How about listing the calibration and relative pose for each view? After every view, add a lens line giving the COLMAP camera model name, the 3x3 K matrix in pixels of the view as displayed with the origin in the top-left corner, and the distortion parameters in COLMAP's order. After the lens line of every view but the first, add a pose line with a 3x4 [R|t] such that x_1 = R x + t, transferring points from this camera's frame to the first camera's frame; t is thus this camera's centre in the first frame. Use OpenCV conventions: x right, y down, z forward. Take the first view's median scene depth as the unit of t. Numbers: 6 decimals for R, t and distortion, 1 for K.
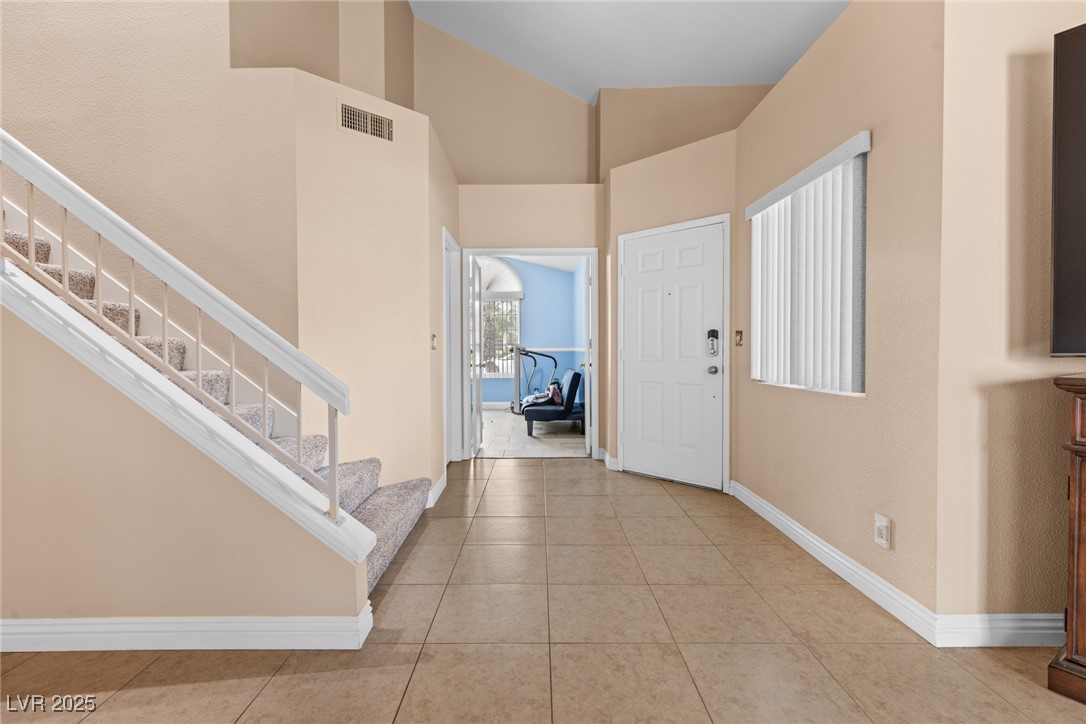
lens RADIAL K [[492.8, 0, 542.1], [0, 492.8, 356.6], [0, 0, 1]] dist [0.002466, 0.000050]
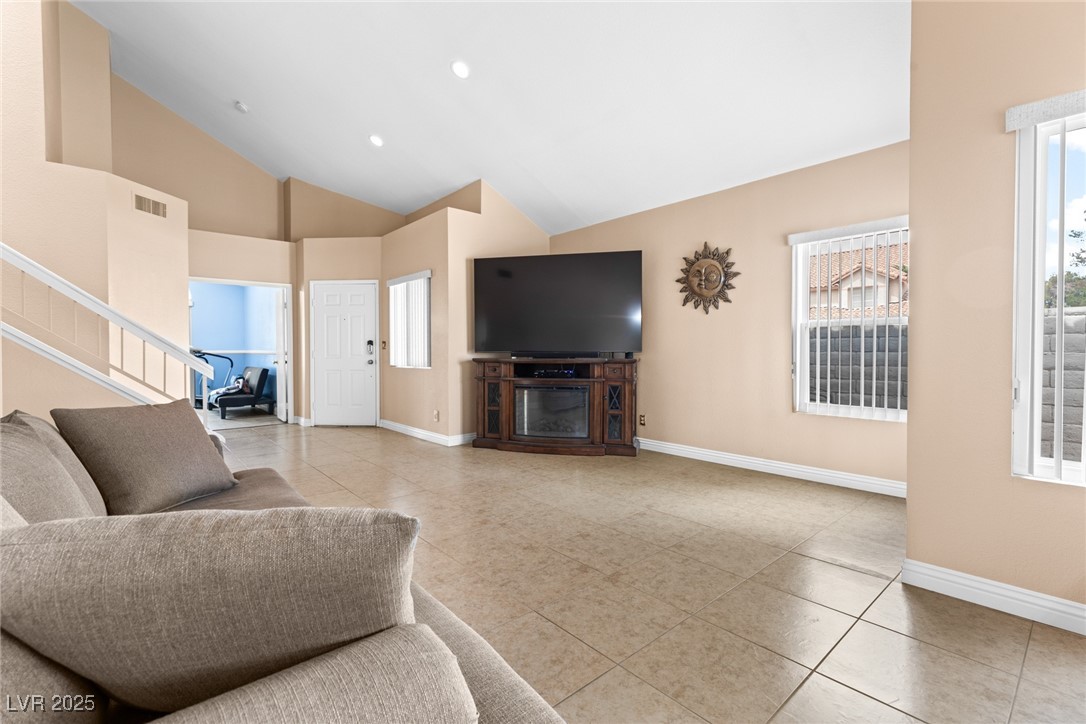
lens RADIAL K [[480.6, 0, 548.1], [0, 480.6, 357.8], [0, 0, 1]] dist [0.004038, 0.000663]
pose [[0.756187, -0.007903, 0.654308, -0.324831], [0.010453, 0.999945, -0.000002, 0.017497], [-0.654272, 0.006841, 0.756229, -0.789964]]
